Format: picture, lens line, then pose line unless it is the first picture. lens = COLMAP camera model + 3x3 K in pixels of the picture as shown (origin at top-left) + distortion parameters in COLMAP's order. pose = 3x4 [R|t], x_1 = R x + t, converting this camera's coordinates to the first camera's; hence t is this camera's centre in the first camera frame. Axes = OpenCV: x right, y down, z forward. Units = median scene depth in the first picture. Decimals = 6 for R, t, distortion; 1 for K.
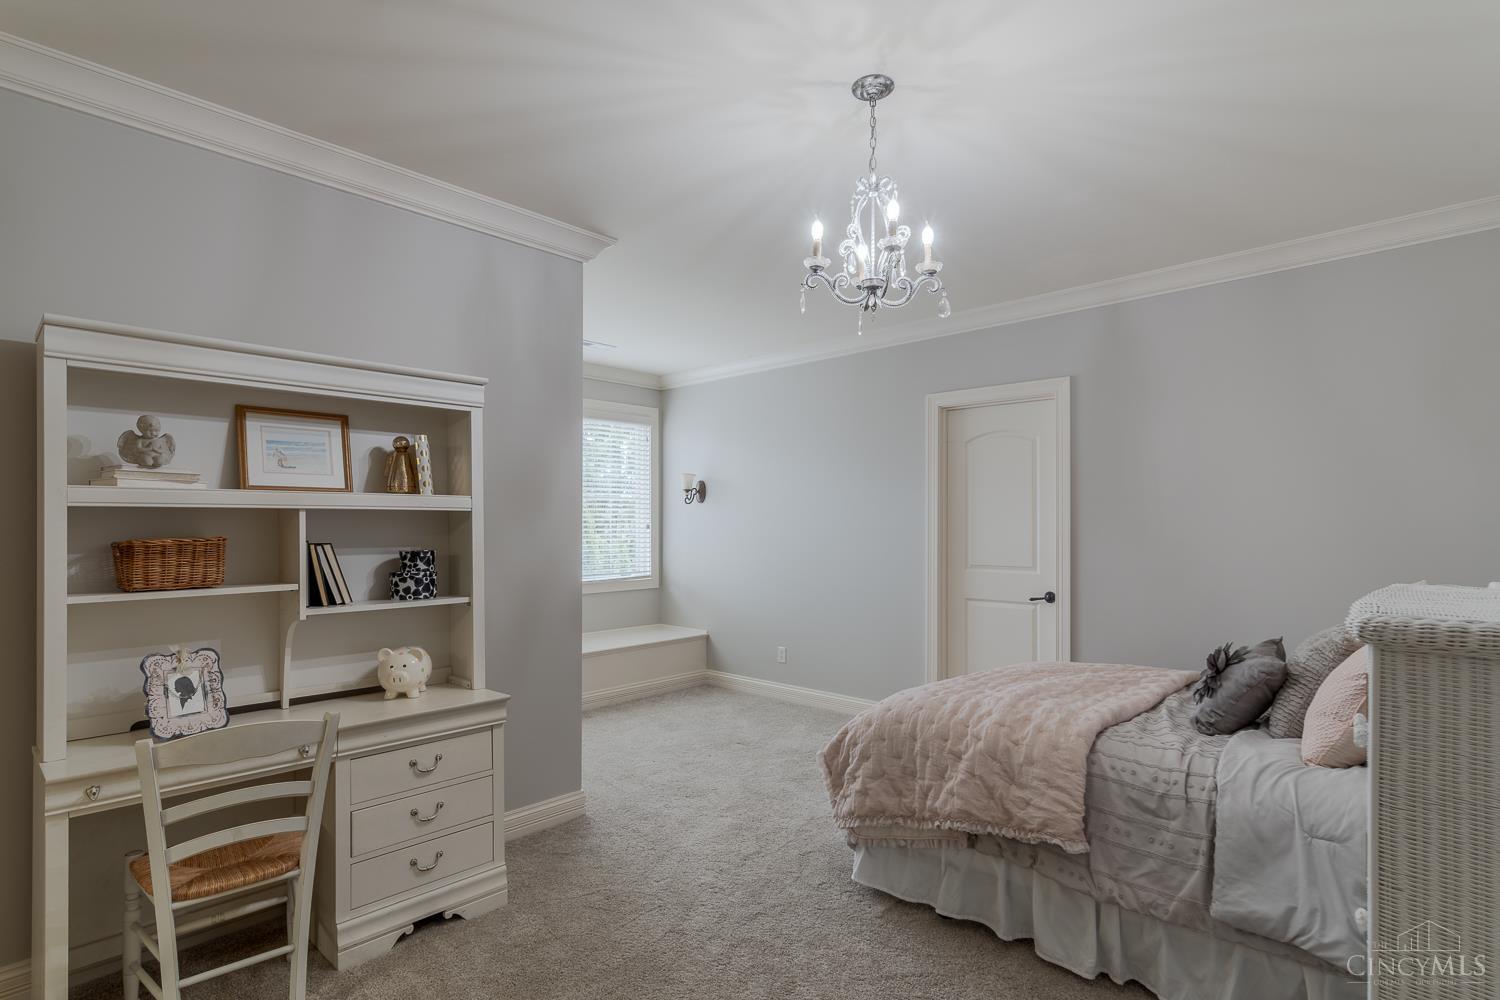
lens RADIAL K [[755.6, 0, 748.2], [0, 755.6, 523.8], [0, 0, 1]] dist [-0.001432, -0.000390]
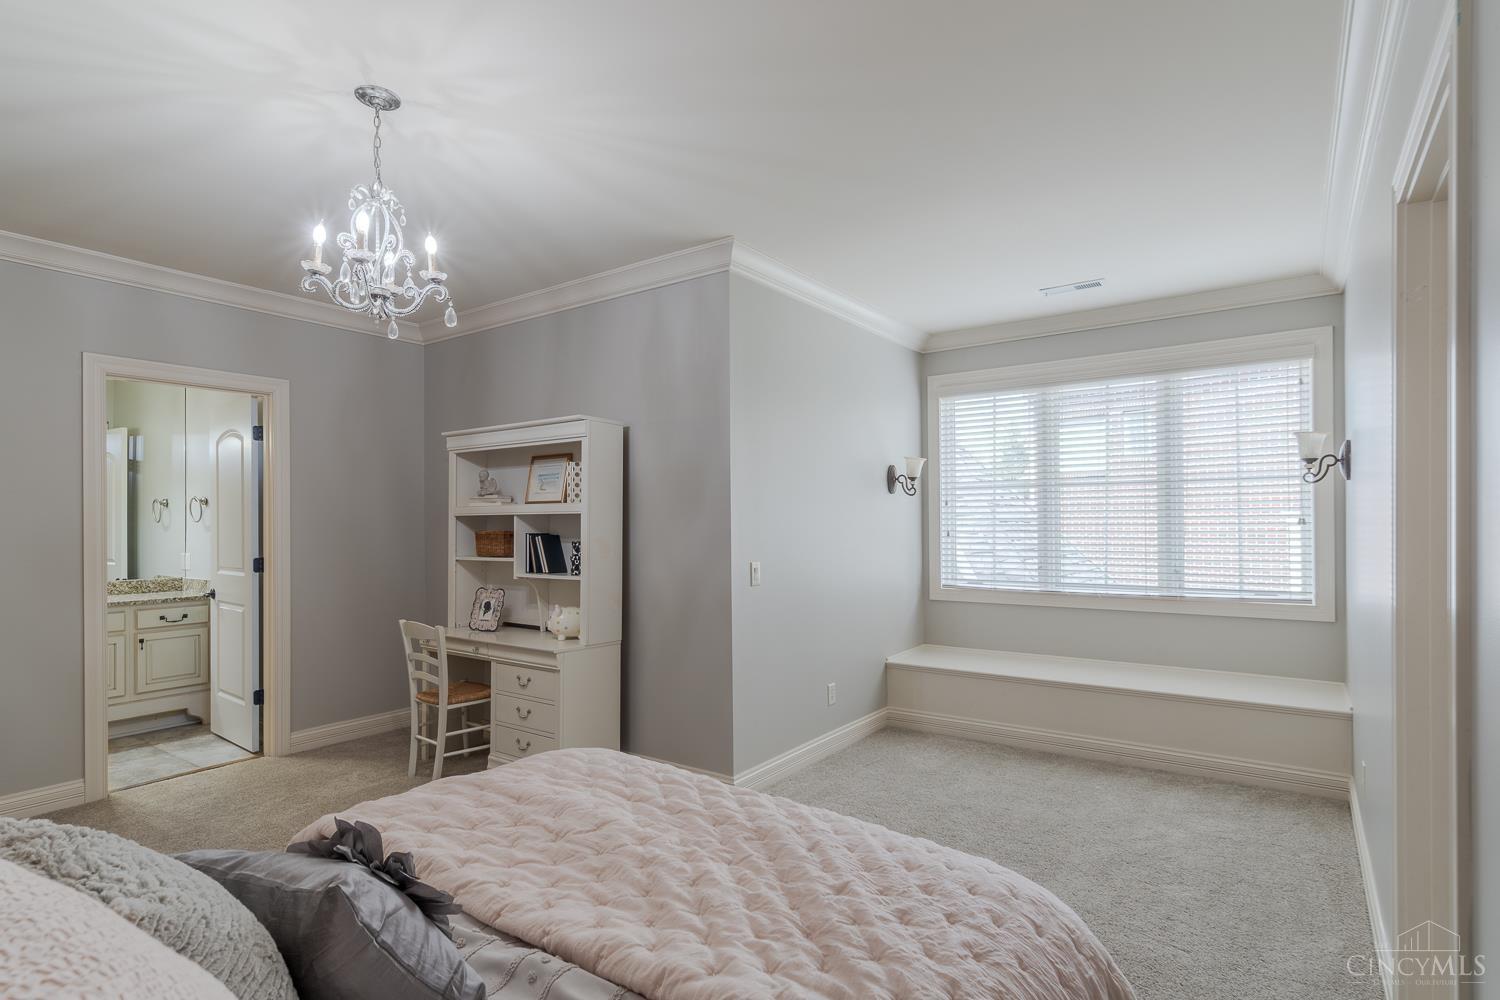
lens RADIAL K [[755.6, 0, 748.2], [0, 755.6, 523.8], [0, 0, 1]] dist [-0.001432, -0.000390]
pose [[0.132487, 0.004364, -0.991175, 1.146908], [0.008815, 0.999946, 0.005581, -0.004073], [0.991146, -0.009477, 0.132441, 1.249340]]
